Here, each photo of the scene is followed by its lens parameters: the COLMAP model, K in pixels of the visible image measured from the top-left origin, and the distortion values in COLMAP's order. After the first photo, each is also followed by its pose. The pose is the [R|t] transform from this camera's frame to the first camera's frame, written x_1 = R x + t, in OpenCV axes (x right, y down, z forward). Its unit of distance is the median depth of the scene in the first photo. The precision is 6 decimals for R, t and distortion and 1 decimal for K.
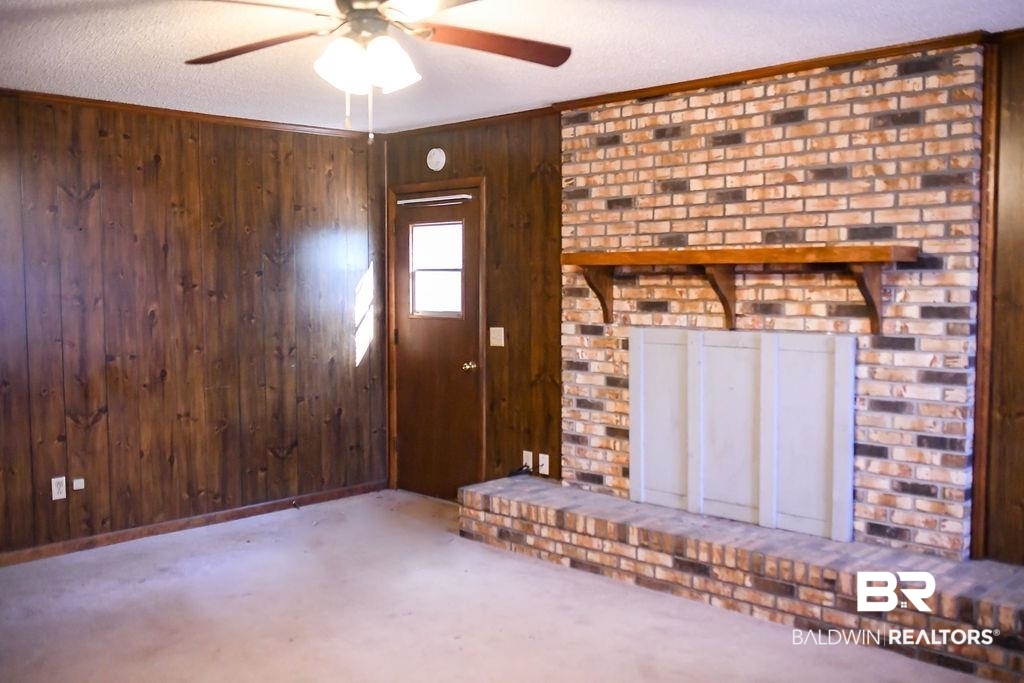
lens RADIAL K [[975.2, 0, 512.0], [0, 975.2, 341.5], [0, 0, 1]] dist [-0.056837, 0.093501]
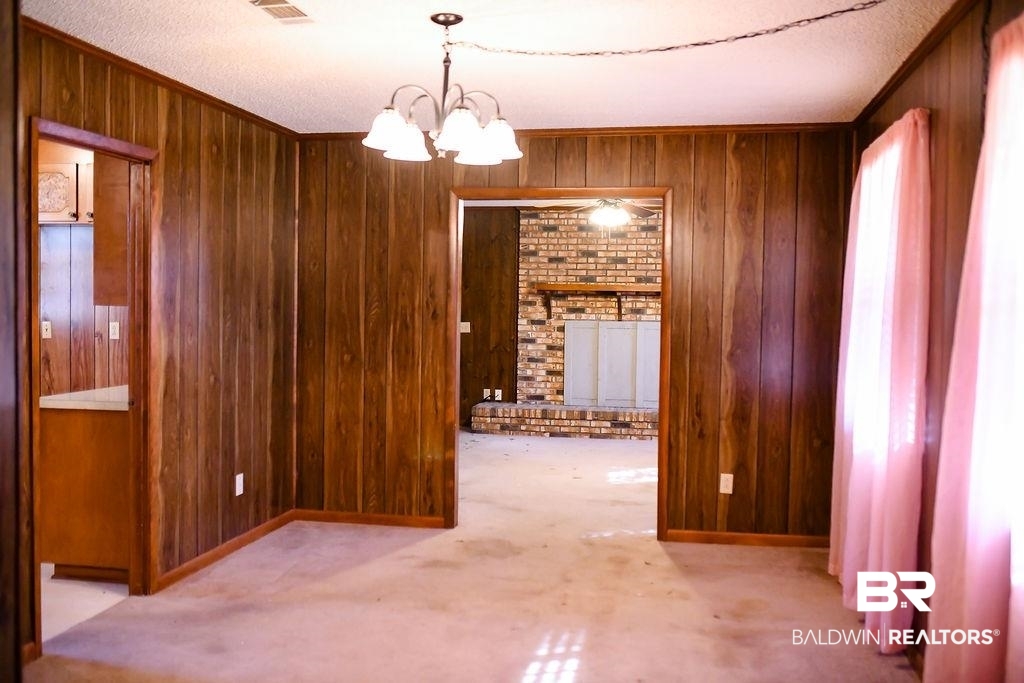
lens RADIAL K [[975.2, 0, 512.0], [0, 975.2, 341.5], [0, 0, 1]] dist [-0.056837, 0.093501]
pose [[0.830149, -0.006600, 0.557503, -1.232410], [0.017620, 0.999741, -0.014403, 0.063416], [-0.557264, 0.021780, 0.830050, -0.712594]]
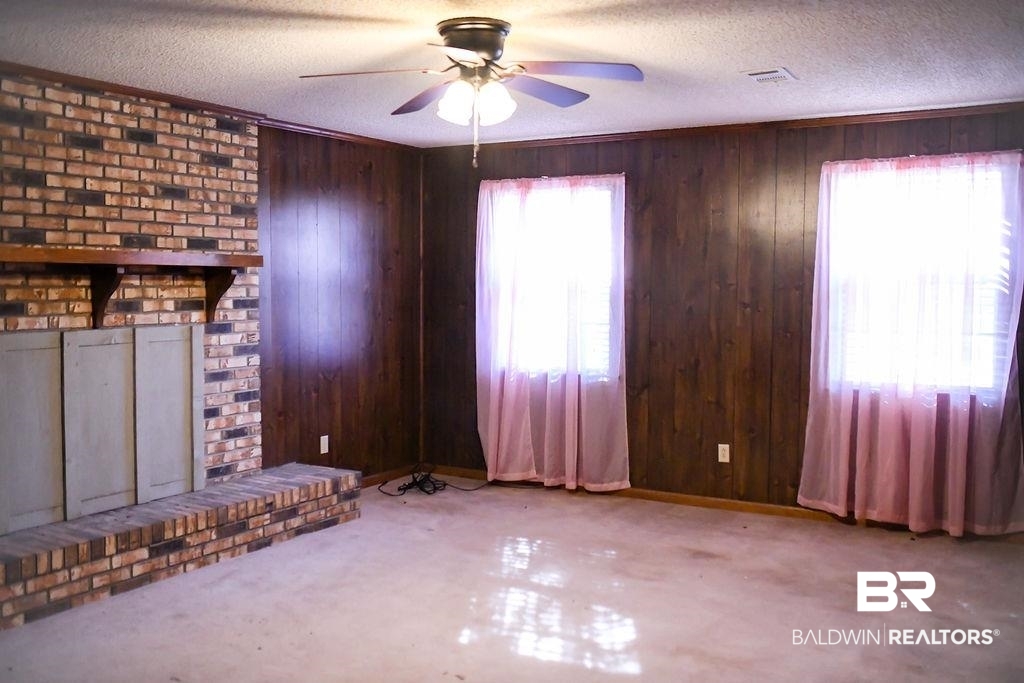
lens RADIAL K [[975.2, 0, 512.0], [0, 975.2, 341.5], [0, 0, 1]] dist [-0.056837, 0.093501]
pose [[-0.238572, -0.053993, 0.969623, -0.889840], [0.060166, 0.995713, 0.070250, -0.044424], [-0.969259, 0.075098, -0.234301, 0.827540]]
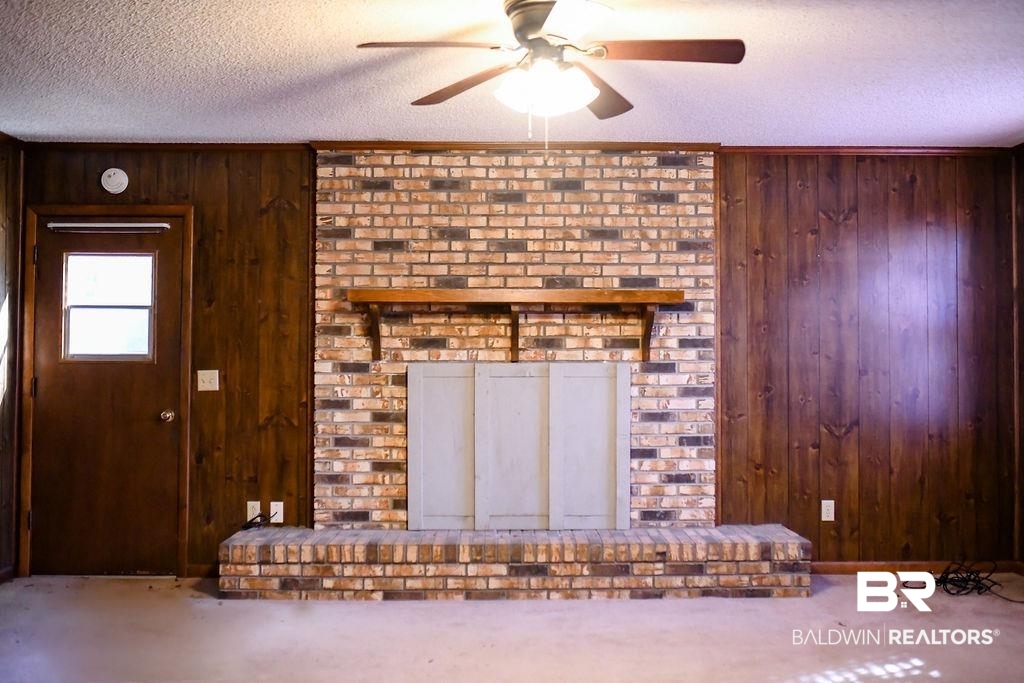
lens RADIAL K [[1011.2, 0, 512.0], [0, 1011.2, 341.5], [0, 0, 1]] dist [-0.054092, 0.027901]
pose [[0.701339, 0.021709, 0.712498, -0.634281], [0.041973, 0.996544, -0.071680, 0.049805], [-0.711591, 0.080178, 0.698004, 0.172737]]
